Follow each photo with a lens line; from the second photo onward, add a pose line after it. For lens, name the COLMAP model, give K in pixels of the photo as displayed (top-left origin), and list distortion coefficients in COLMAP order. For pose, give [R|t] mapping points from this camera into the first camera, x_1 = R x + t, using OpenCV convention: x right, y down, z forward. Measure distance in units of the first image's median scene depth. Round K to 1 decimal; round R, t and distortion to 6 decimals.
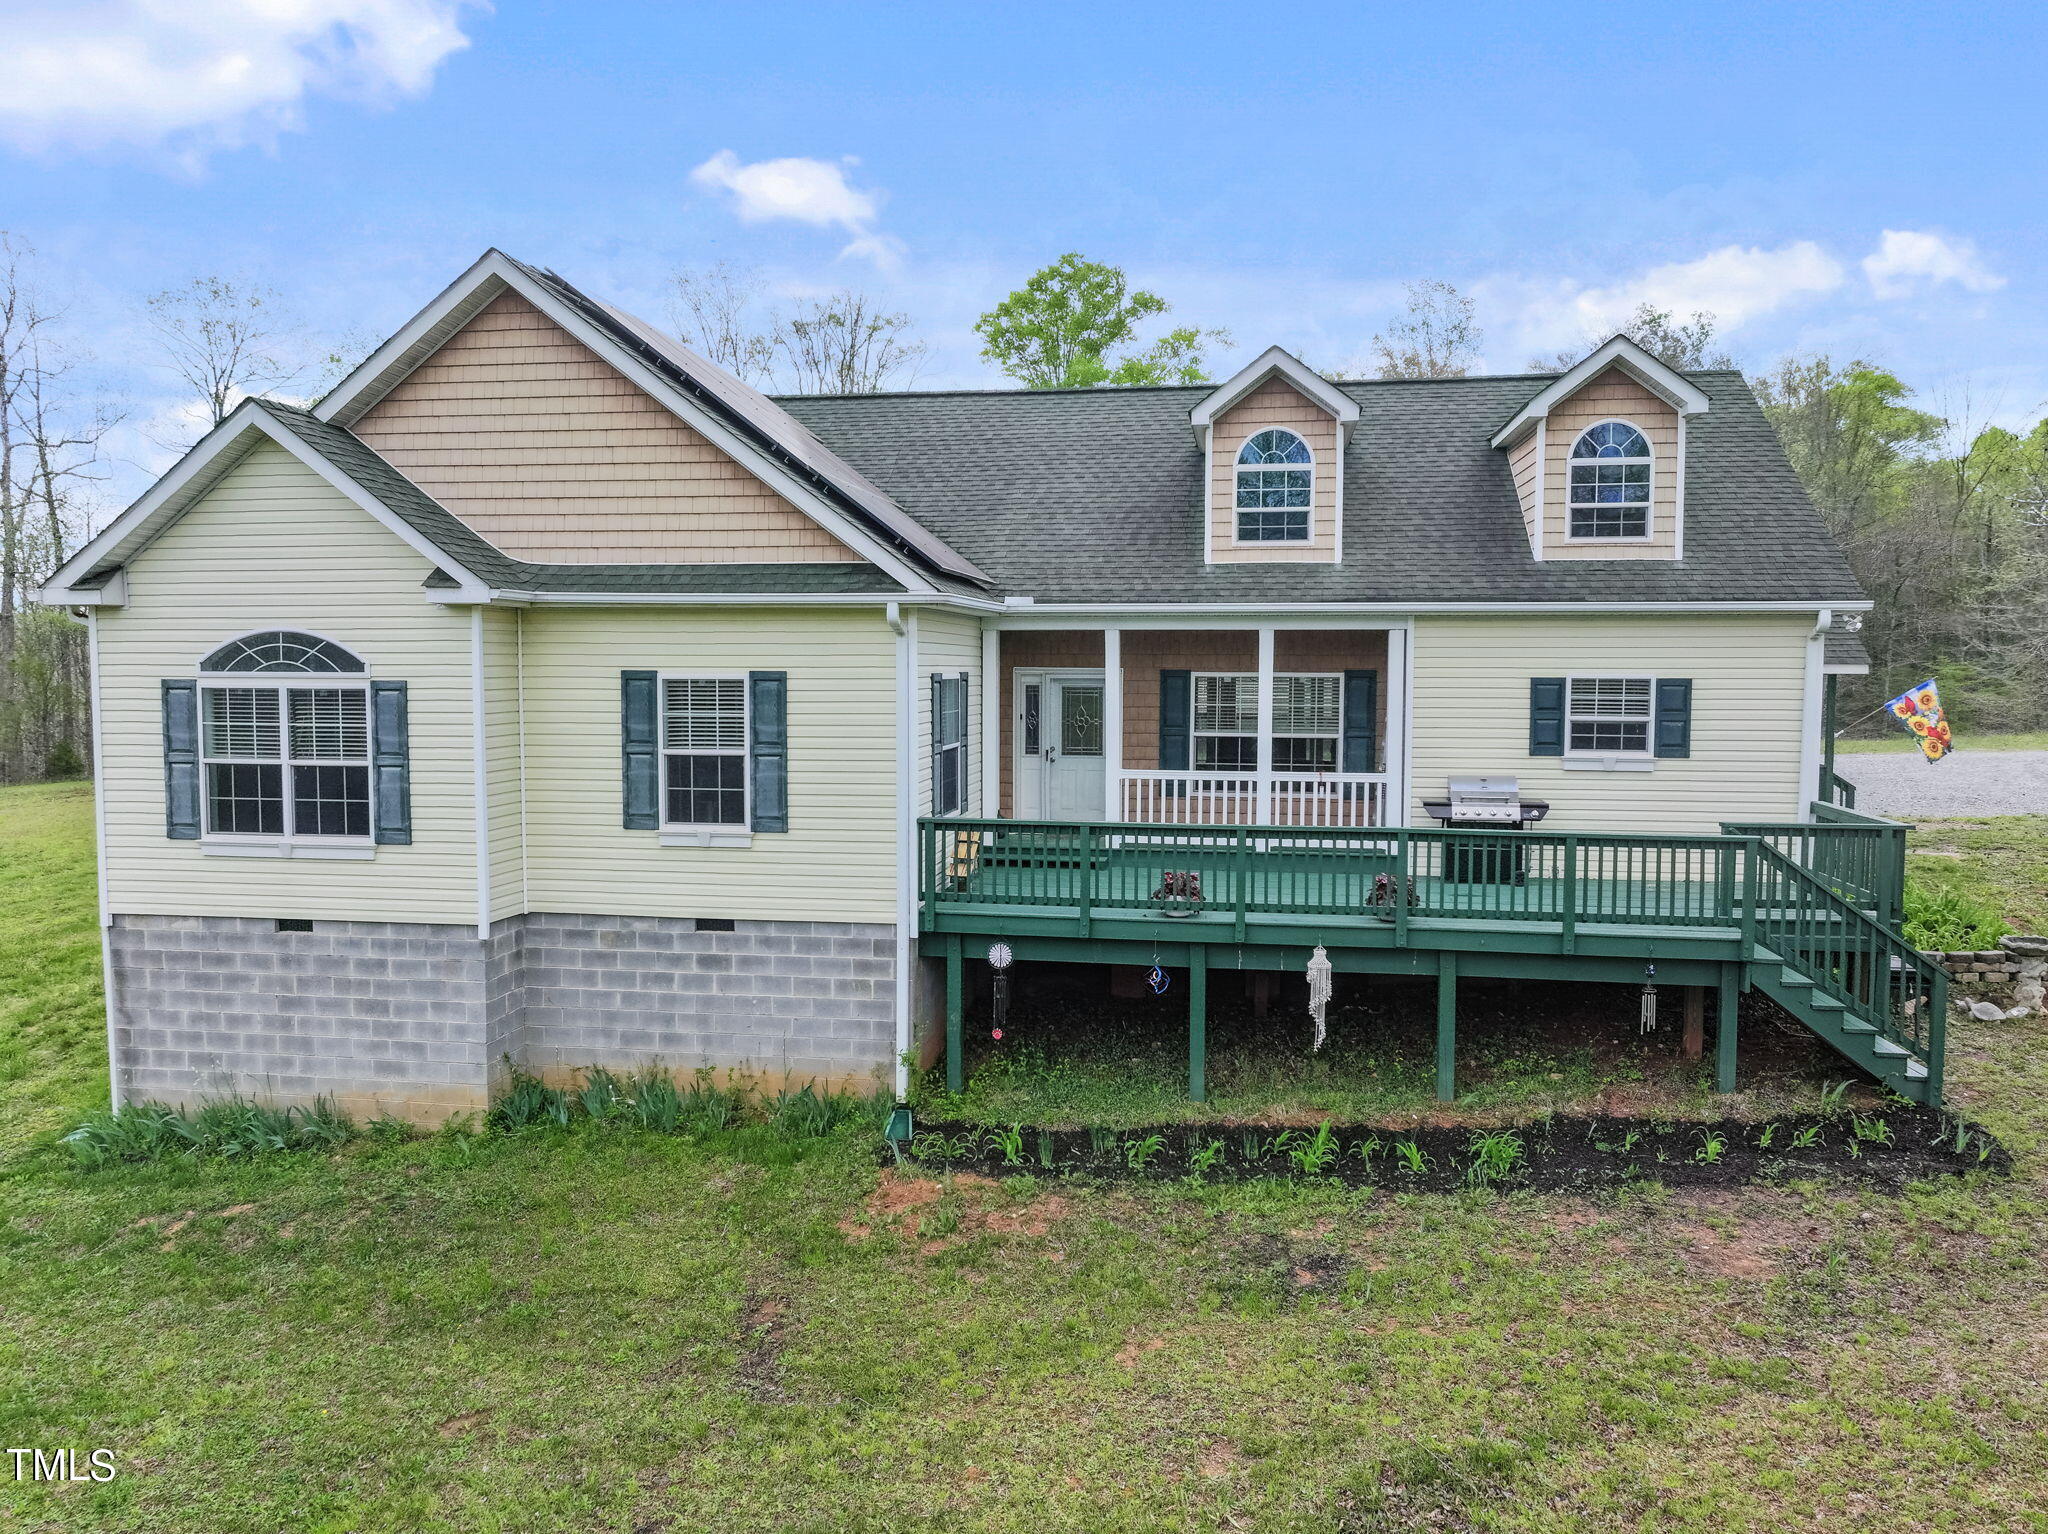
lens RADIAL K [[1474.6, 0, 1037.0], [0, 1474.6, 765.9], [0, 0, 1]] dist [-0.015589, 0.012490]
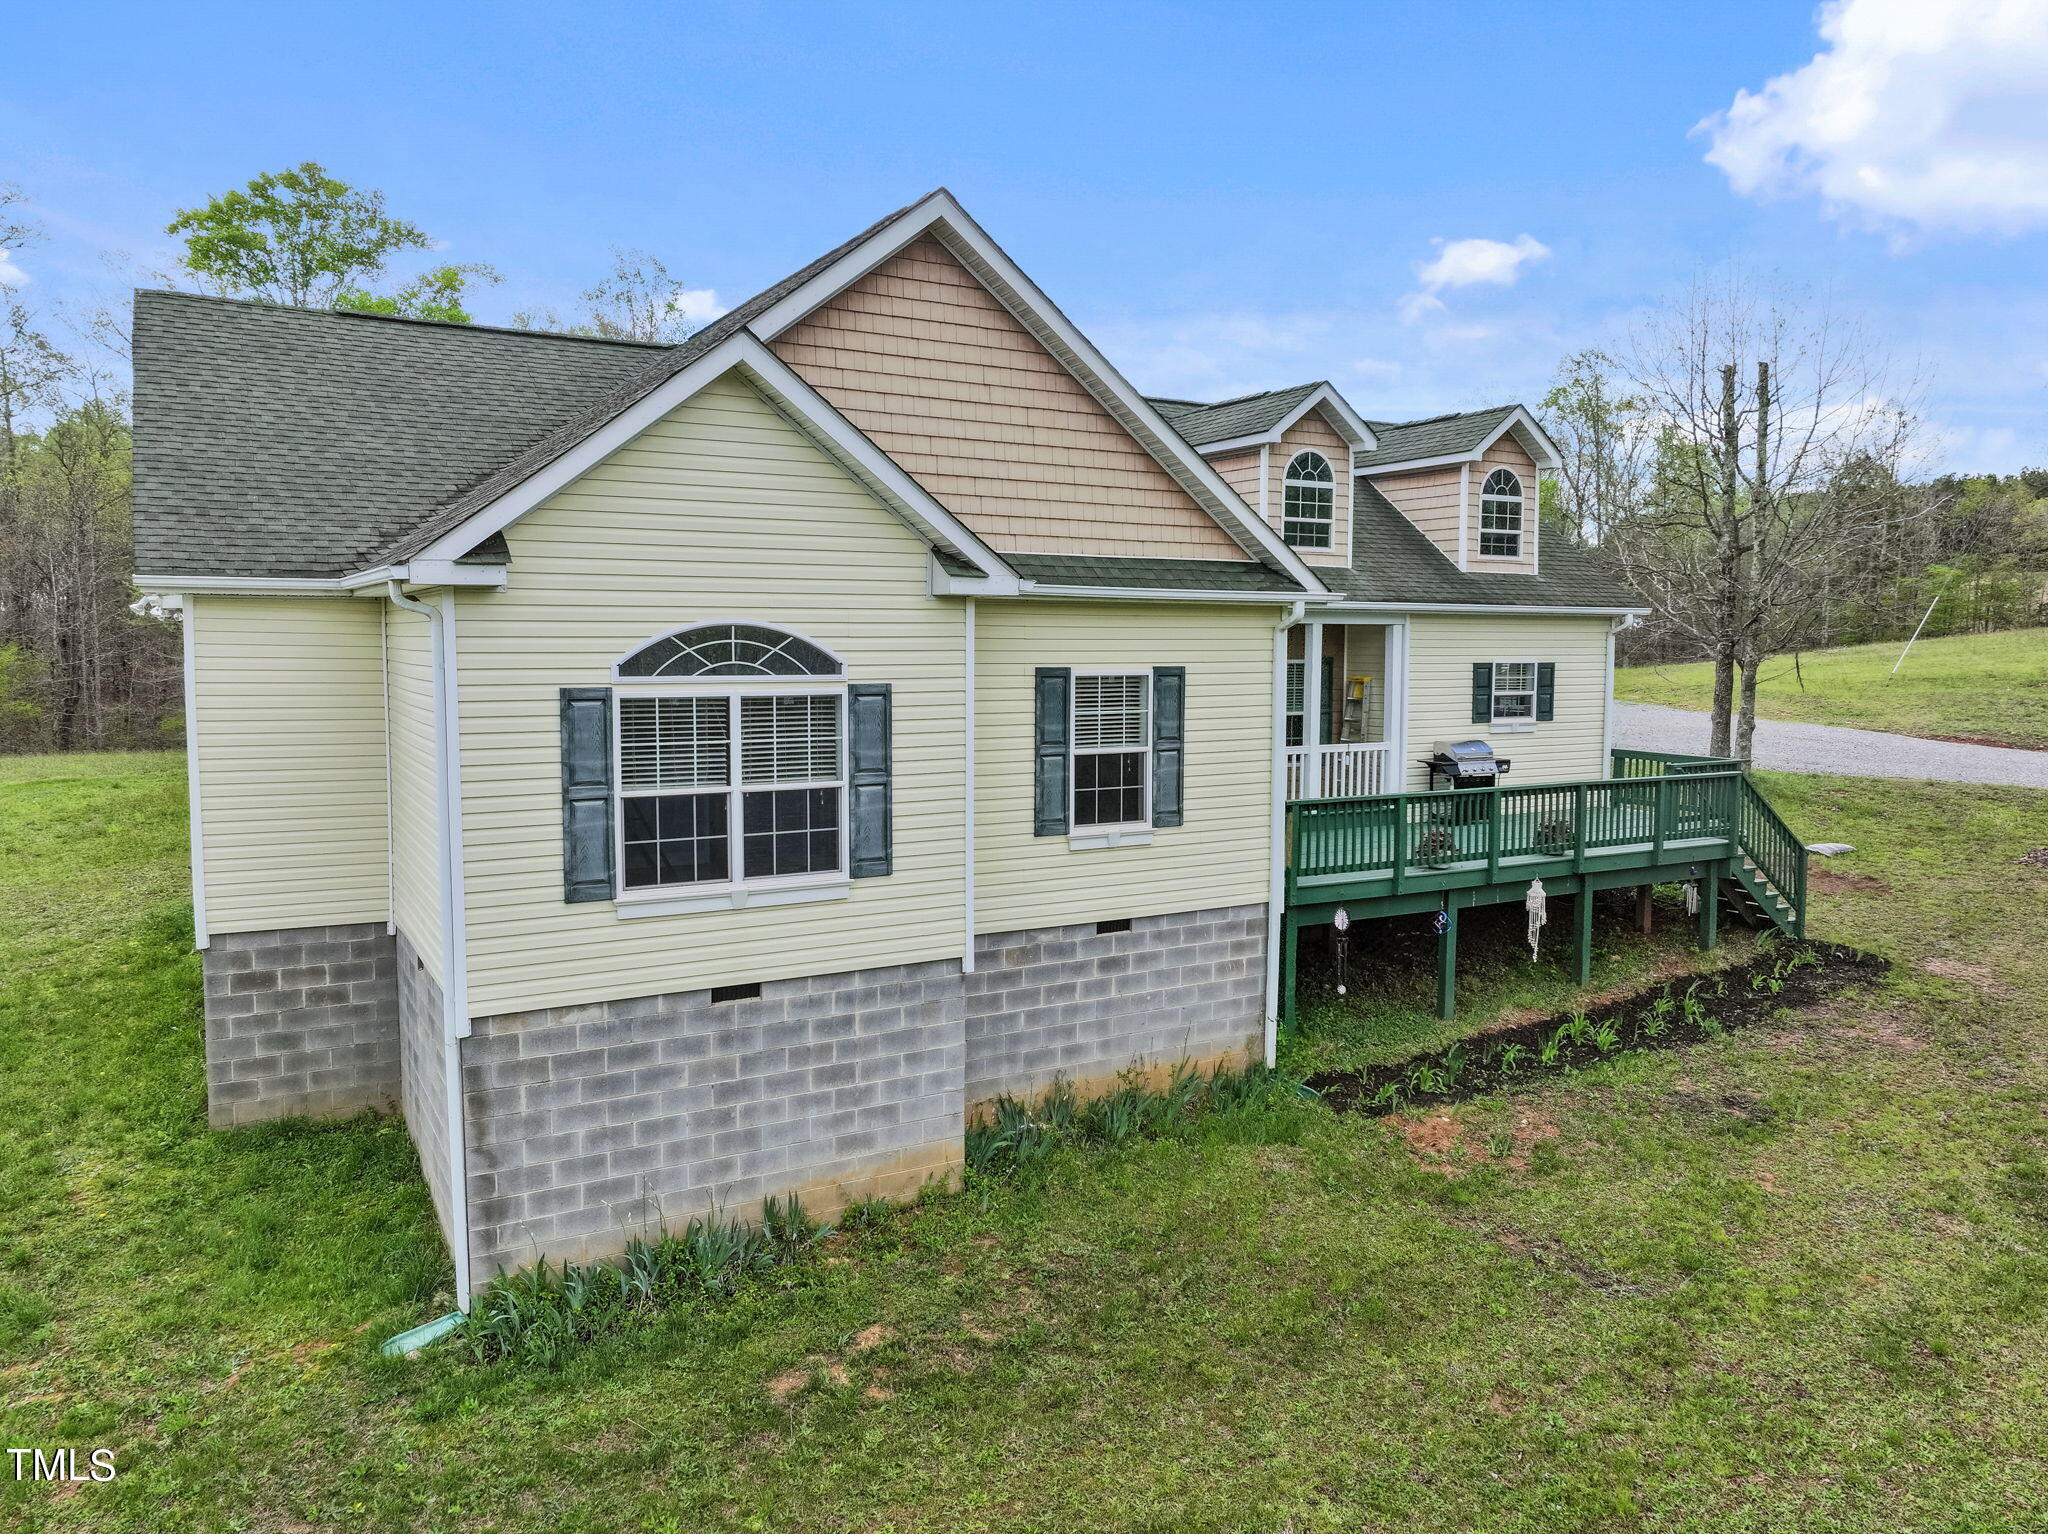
lens RADIAL K [[1474.6, 0, 1033.5], [0, 1474.6, 764.2], [0, 0, 1]] dist [-0.015589, 0.012490]
pose [[0.770093, -0.054705, 0.635582, -0.883209], [0.041828, 0.998502, 0.035261, -0.036849], [-0.636559, -0.000570, 0.771228, 0.280907]]
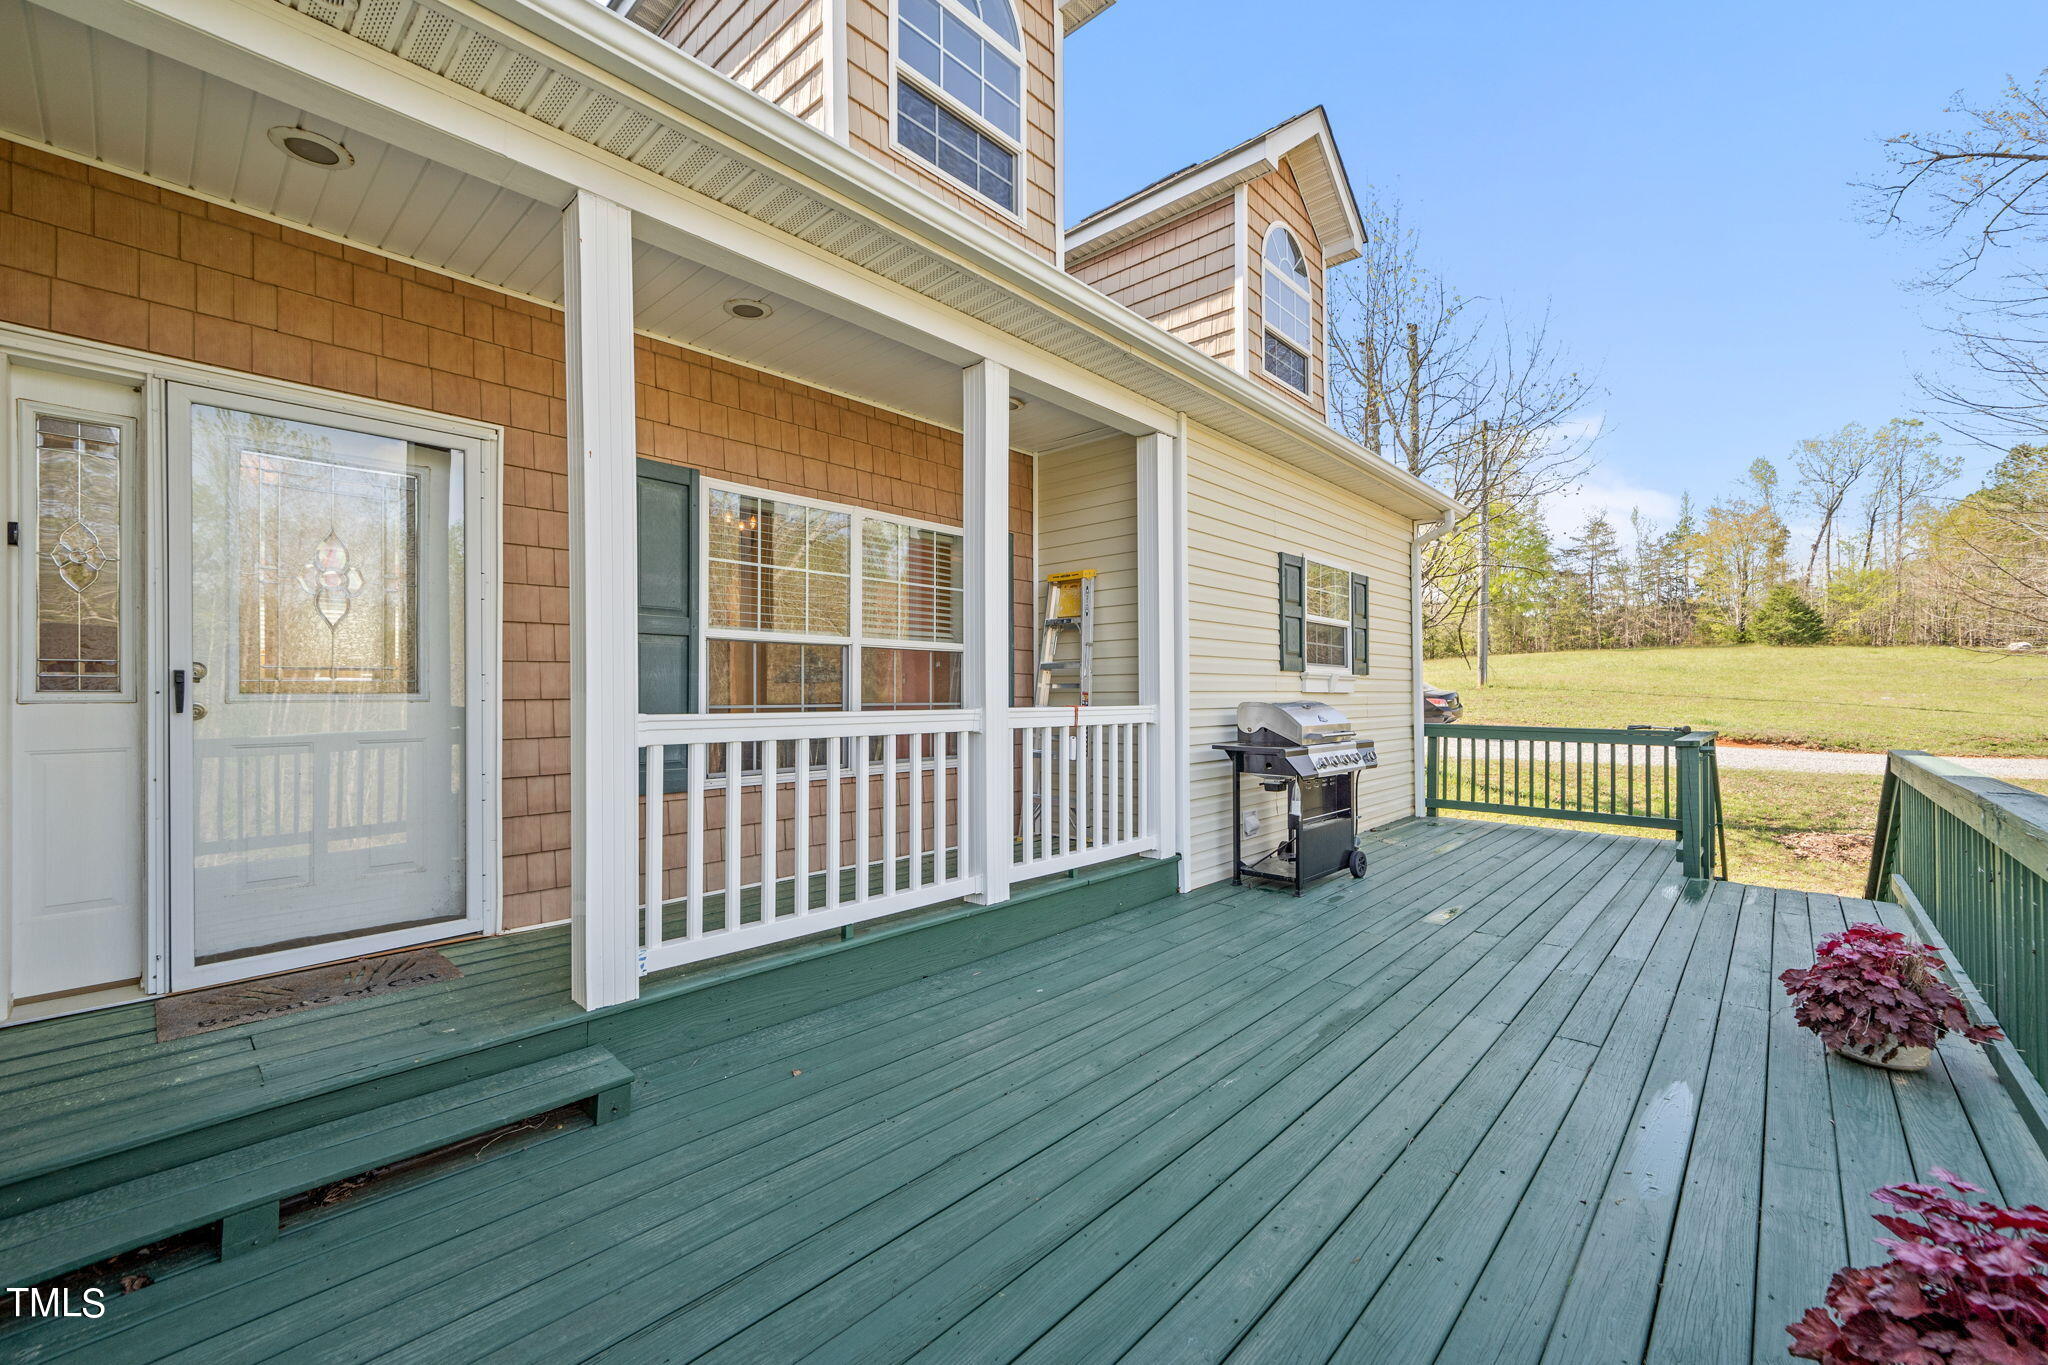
lens RADIAL K [[829.9, 0, 1028.2], [0, 829.9, 702.7], [0, 0, 1]] dist [0.002324, -0.000365]
pose [[0.556284, -0.016043, 0.830838, -0.042871], [0.058302, 0.998103, -0.019763, 0.008754], [-0.828945, 0.059434, 0.556164, 1.000305]]
